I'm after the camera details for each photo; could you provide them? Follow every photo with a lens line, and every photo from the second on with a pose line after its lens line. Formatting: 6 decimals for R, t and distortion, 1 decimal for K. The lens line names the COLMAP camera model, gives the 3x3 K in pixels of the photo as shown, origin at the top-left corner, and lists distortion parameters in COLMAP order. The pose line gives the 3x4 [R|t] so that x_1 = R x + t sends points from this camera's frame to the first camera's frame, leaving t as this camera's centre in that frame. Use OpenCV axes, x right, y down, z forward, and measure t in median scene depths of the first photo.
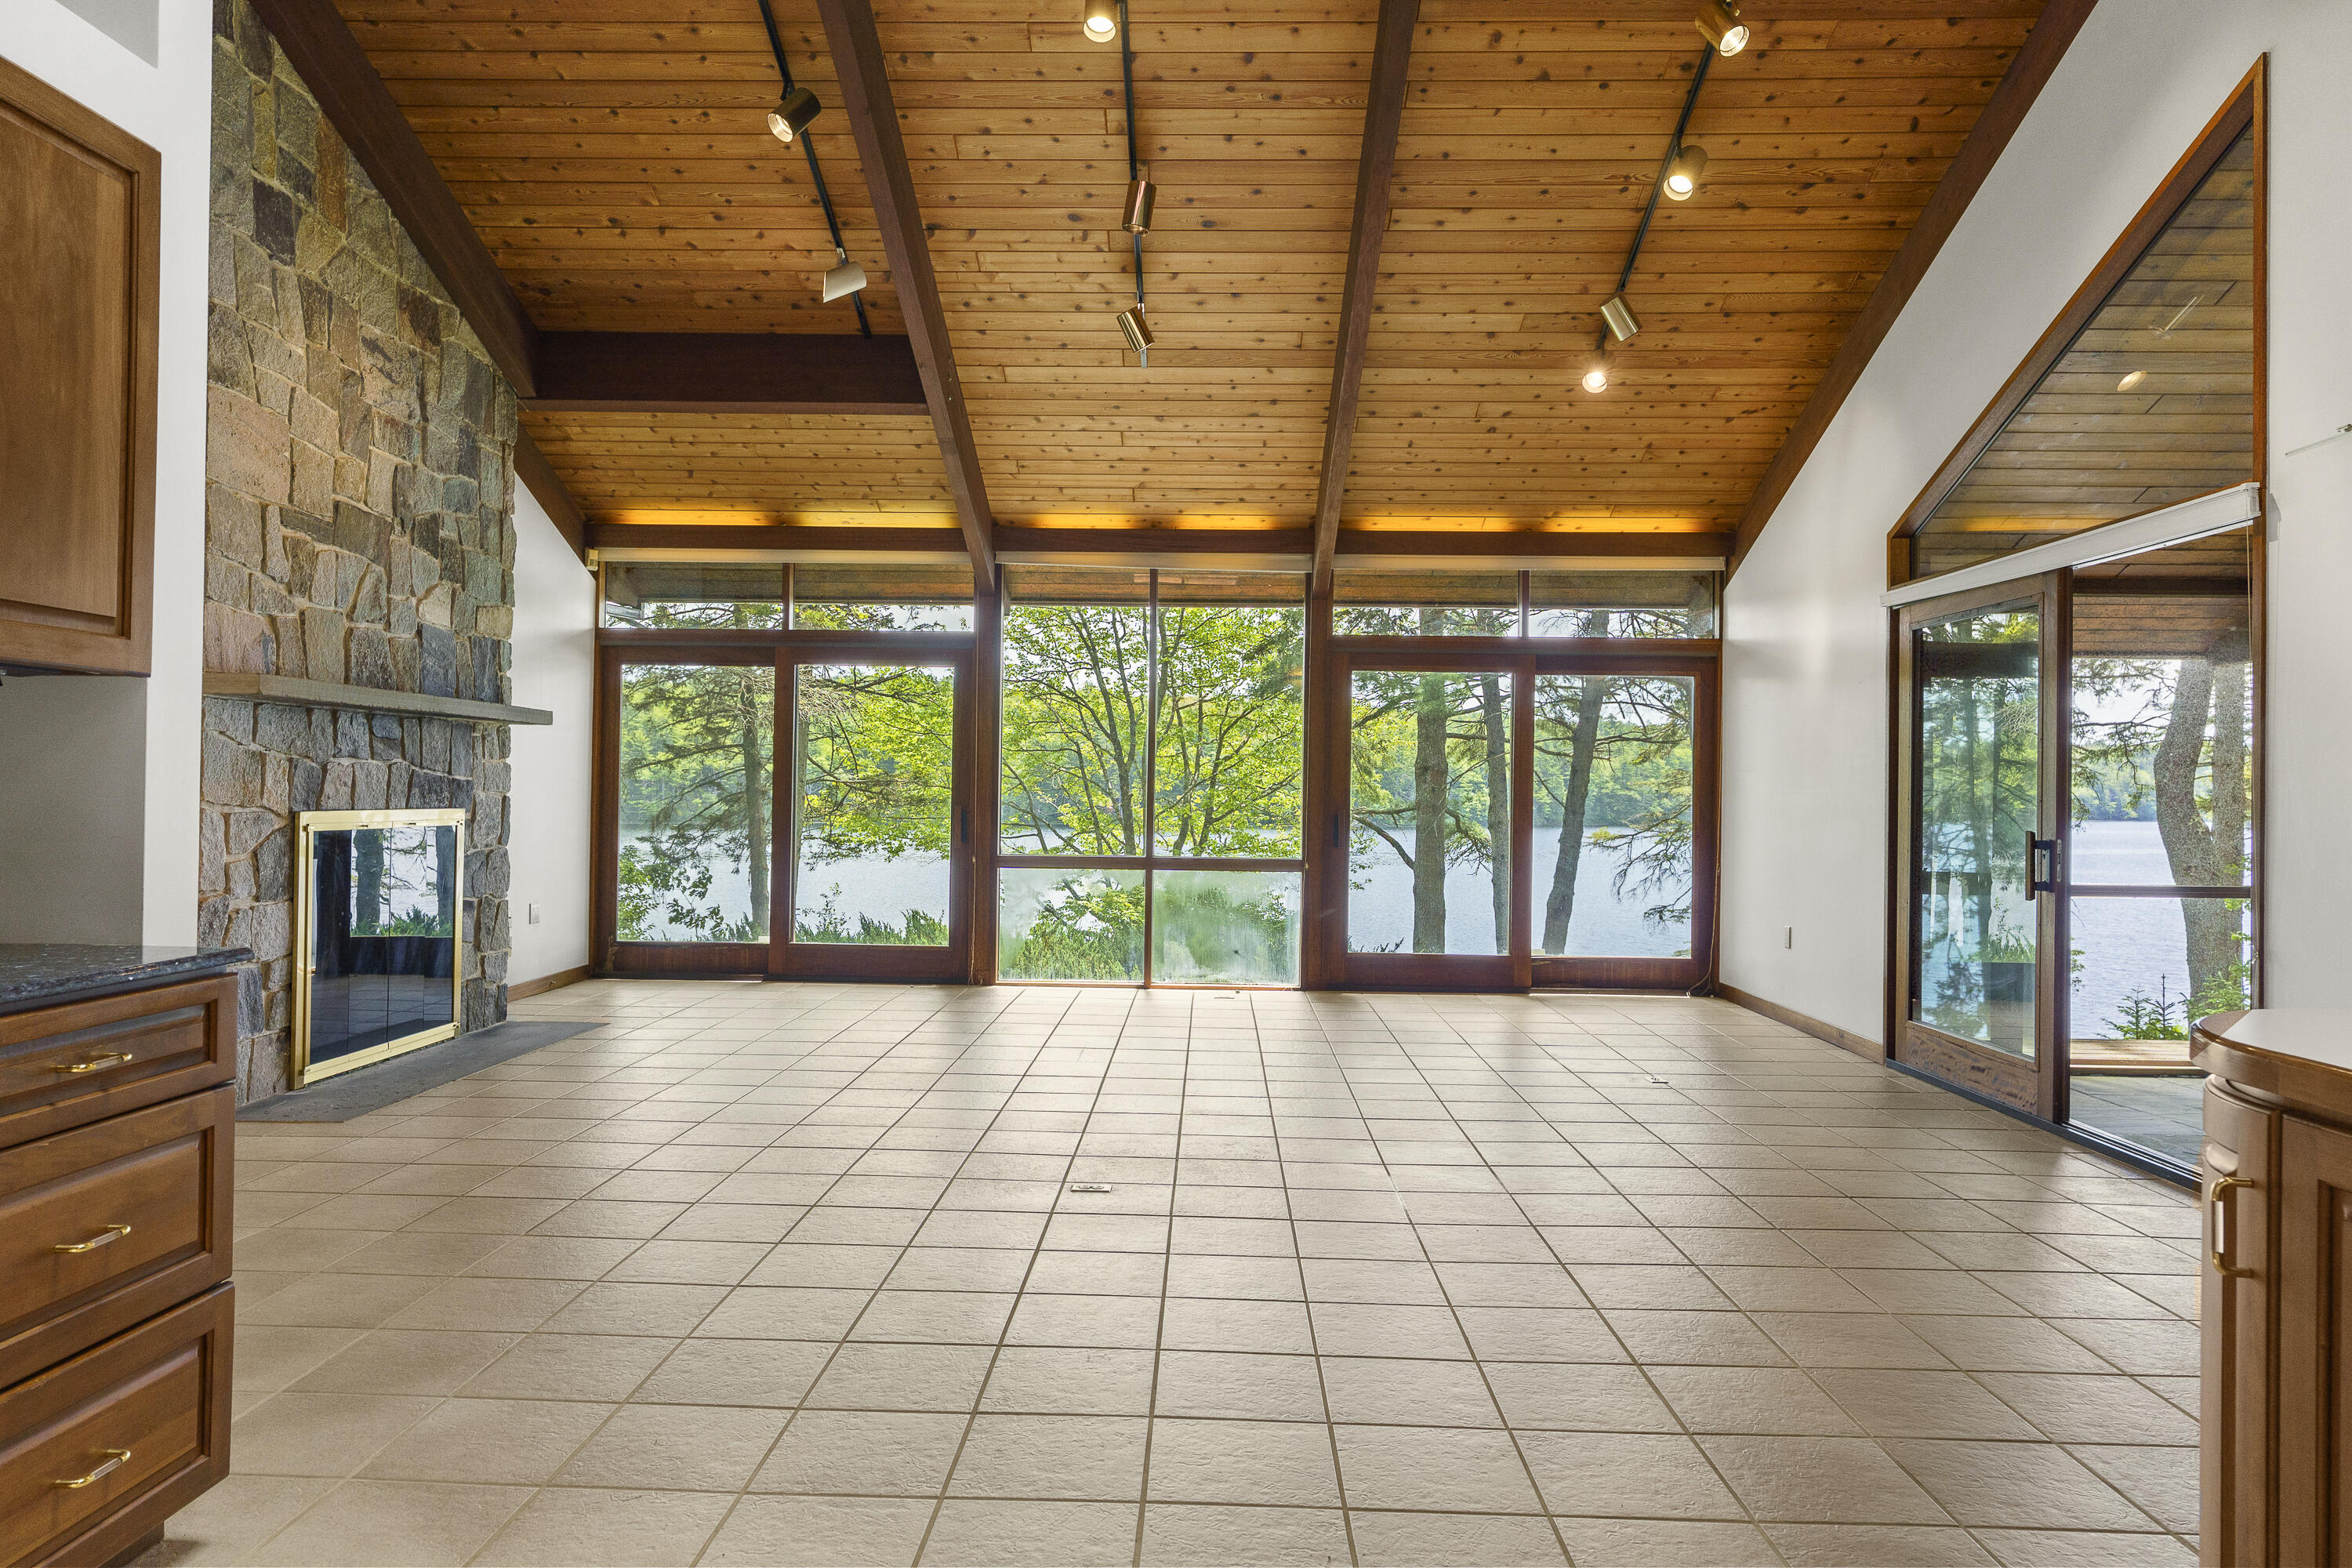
lens RADIAL K [[1489.0, 0, 1162.3], [0, 1489.0, 787.2], [0, 0, 1]] dist [-0.002918, 0.004545]
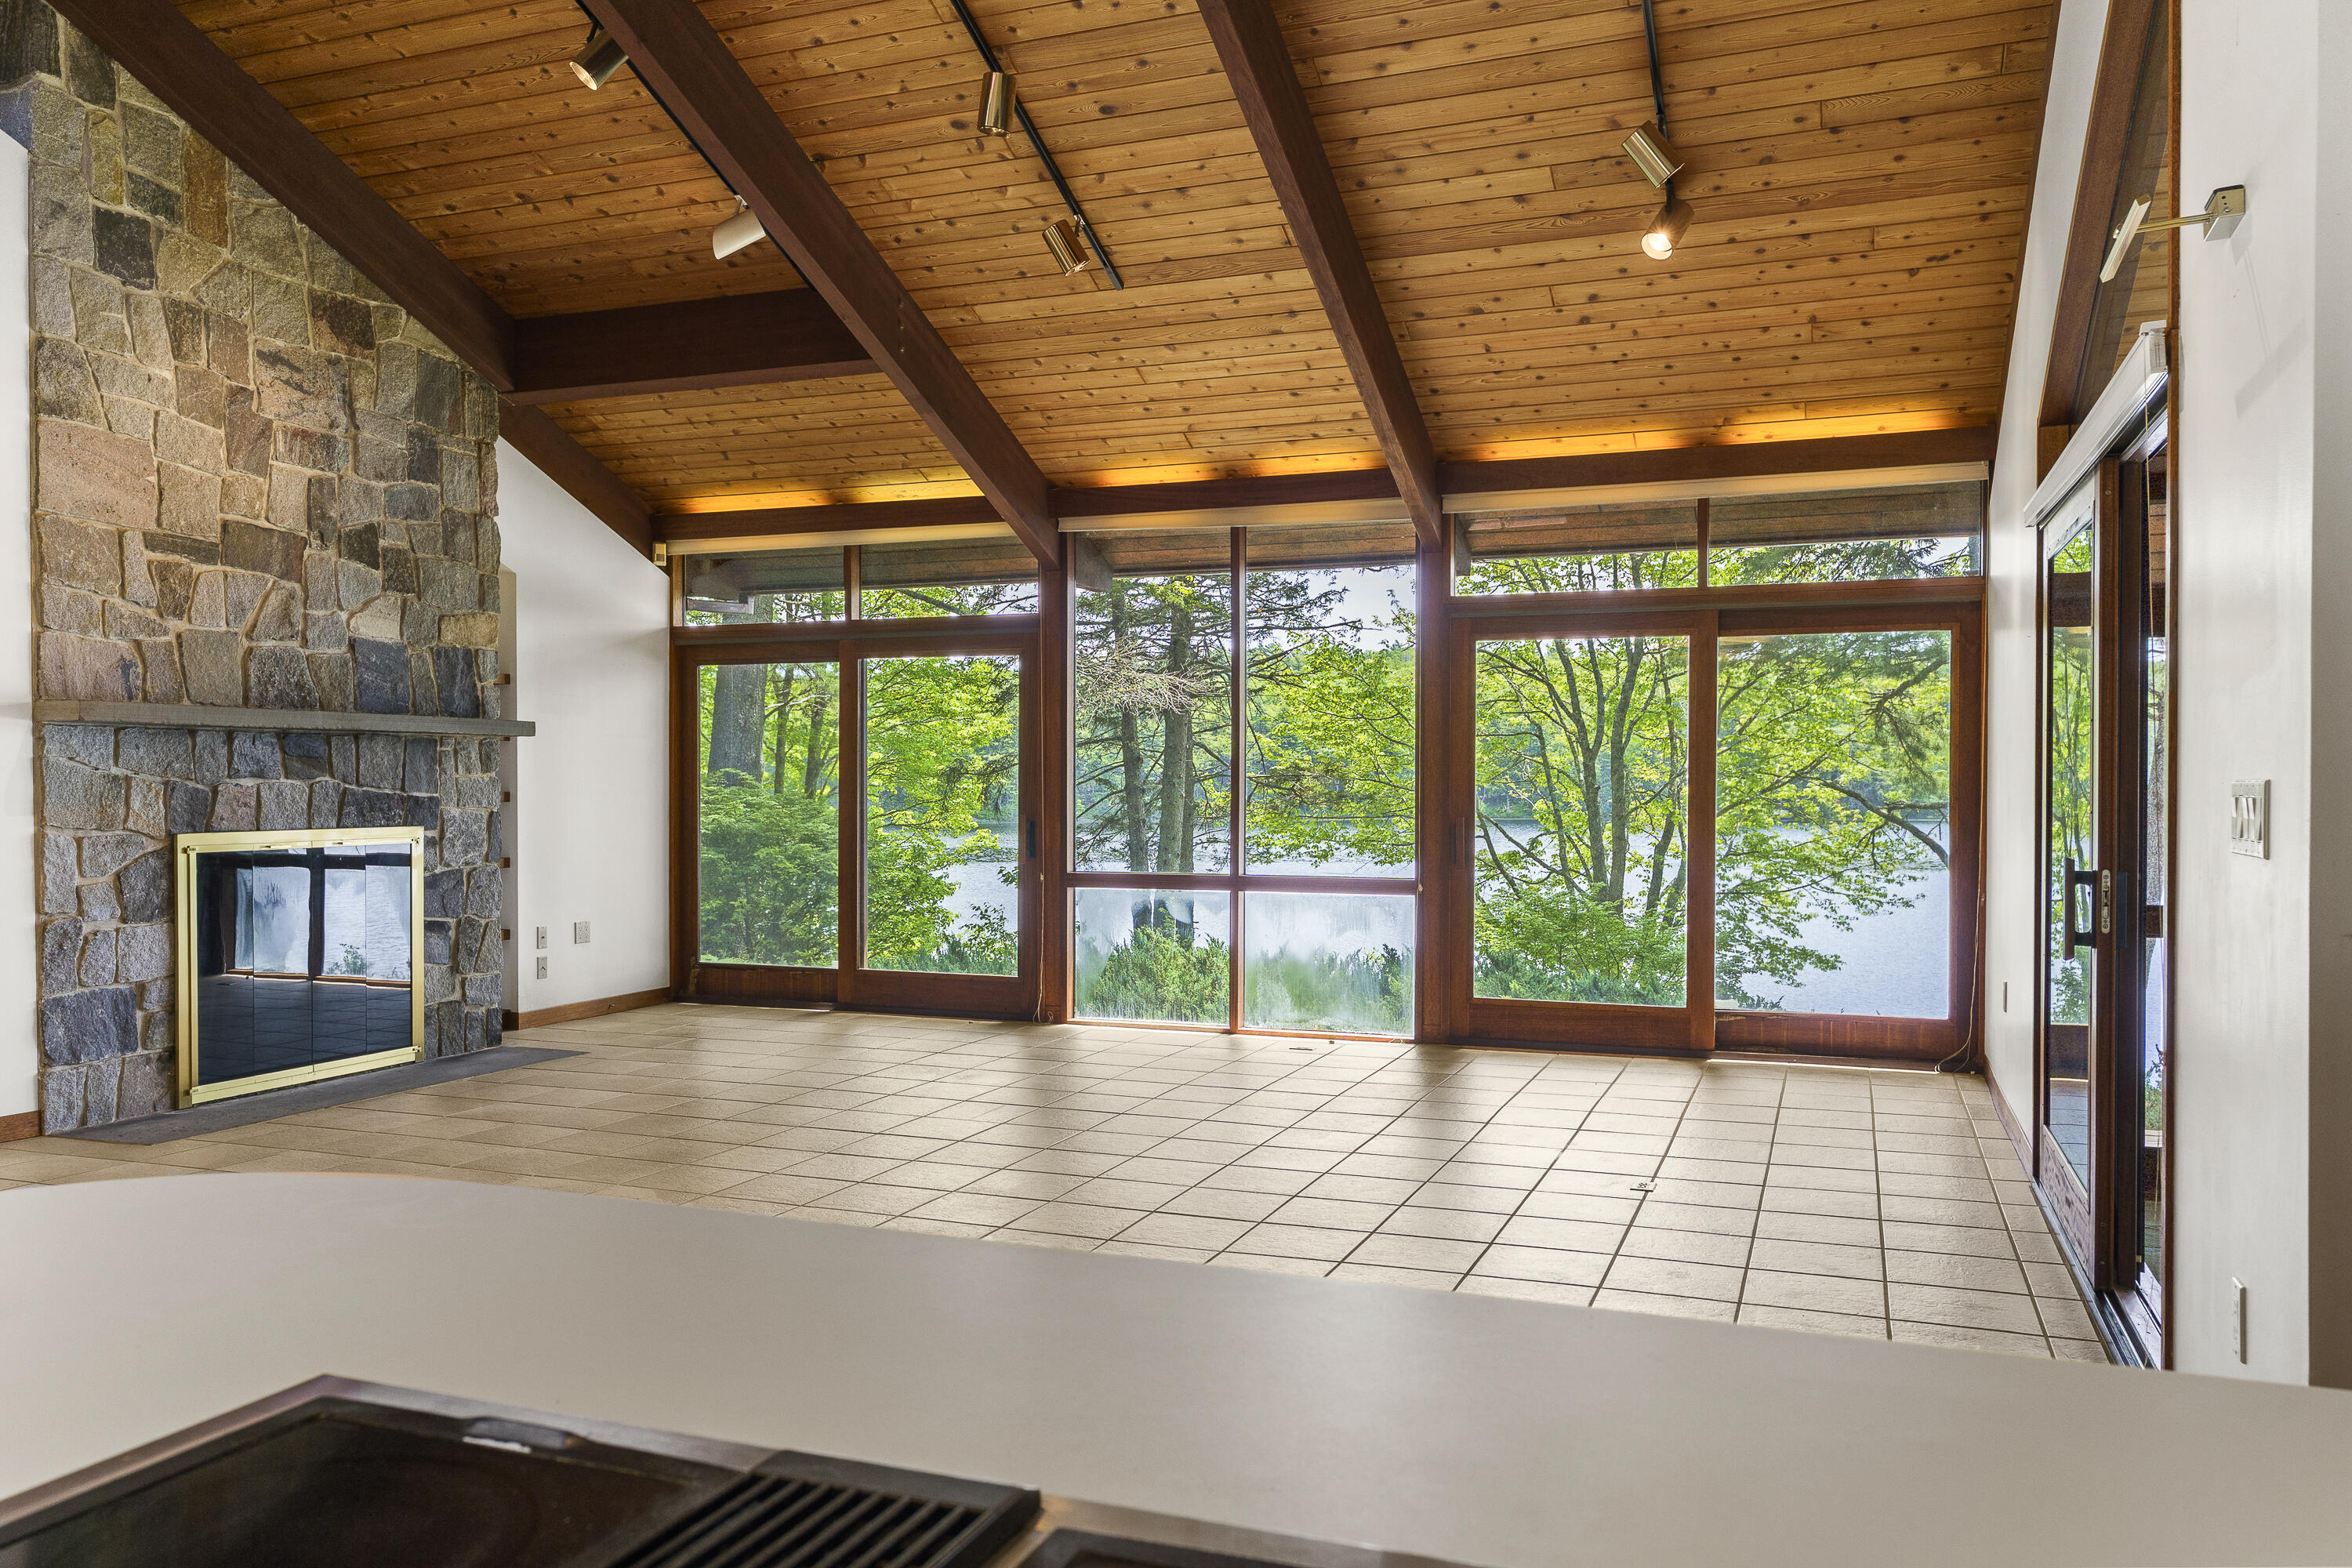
lens RADIAL K [[1748.5, 0, 1158.7], [0, 1748.5, 810.4], [0, 0, 1]] dist [0.000535, 0.005738]
pose [[0.941434, -0.007400, -0.337115, 0.355225], [0.013800, 0.999767, 0.016592, -0.008014], [0.336914, -0.020272, 0.941317, 0.089670]]
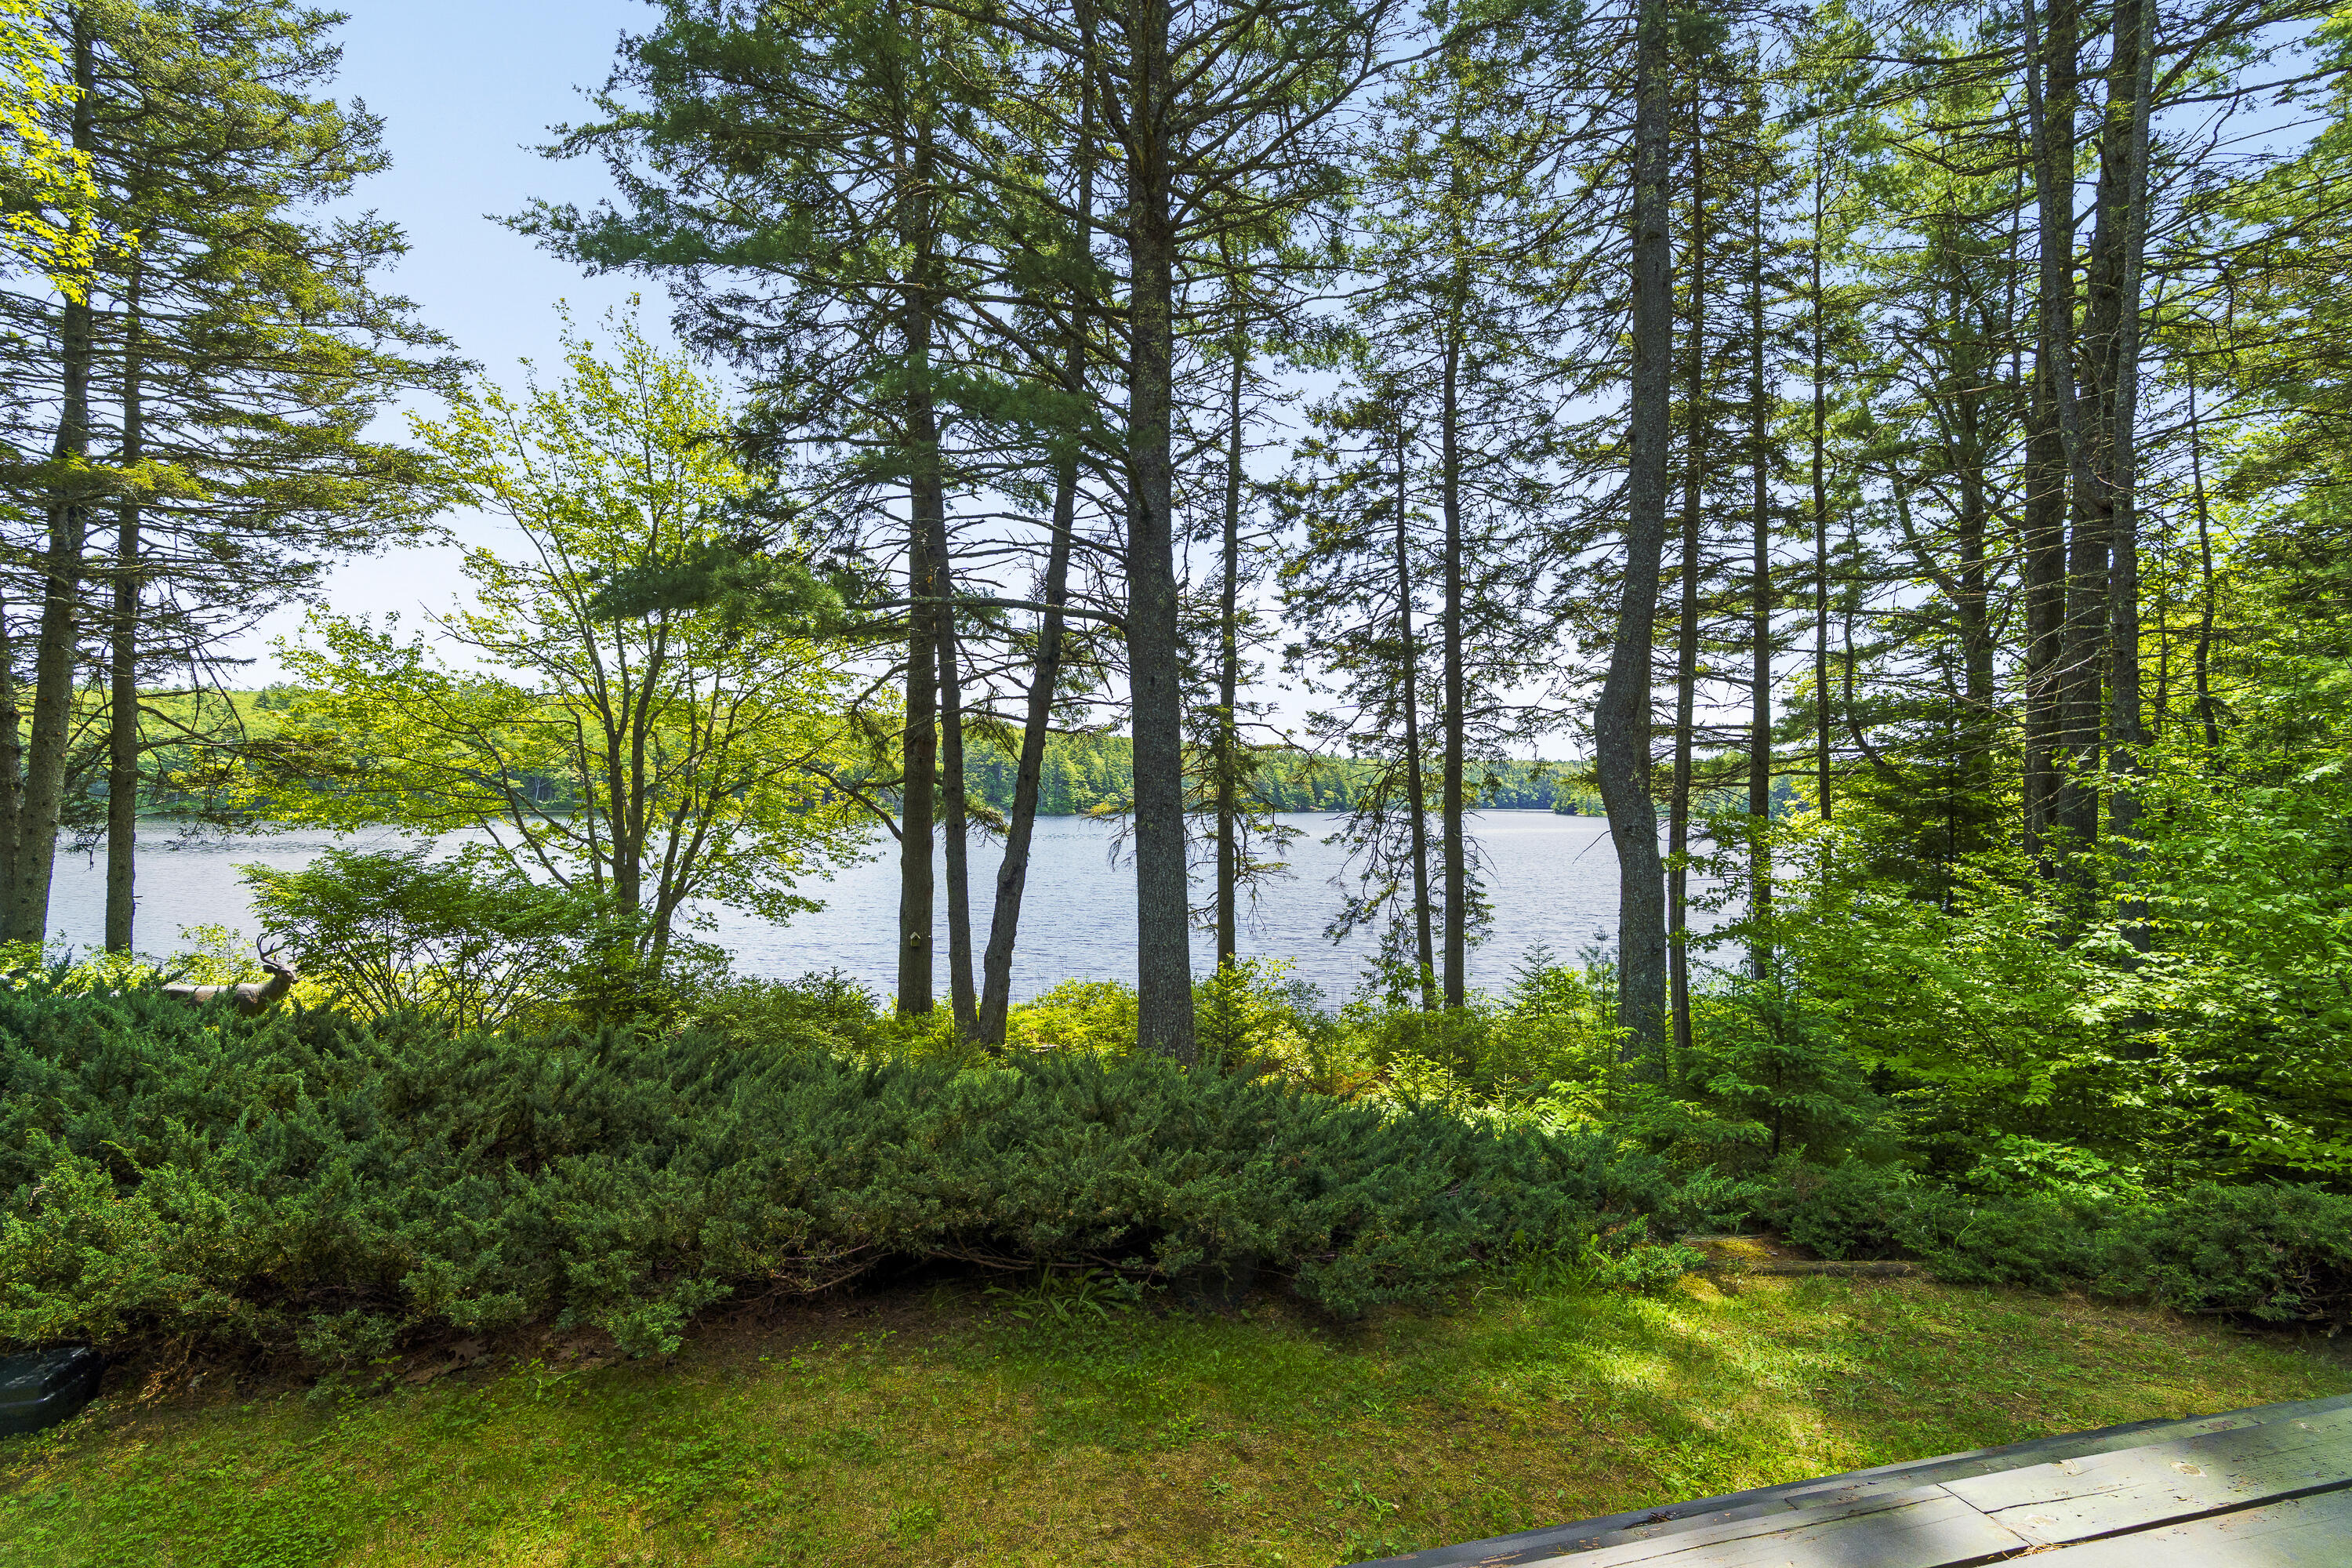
lens RADIAL K [[1076.4, 0, 1187.3], [0, 1076.4, 783.4], [0, 0, 1]] dist [-0.009811, 0.003573]
pose [[0.958881, 0.005713, 0.283752, 0.639545], [-0.005140, 0.999983, -0.002767, 0.075895], [-0.283763, 0.001195, 0.958894, 1.125870]]
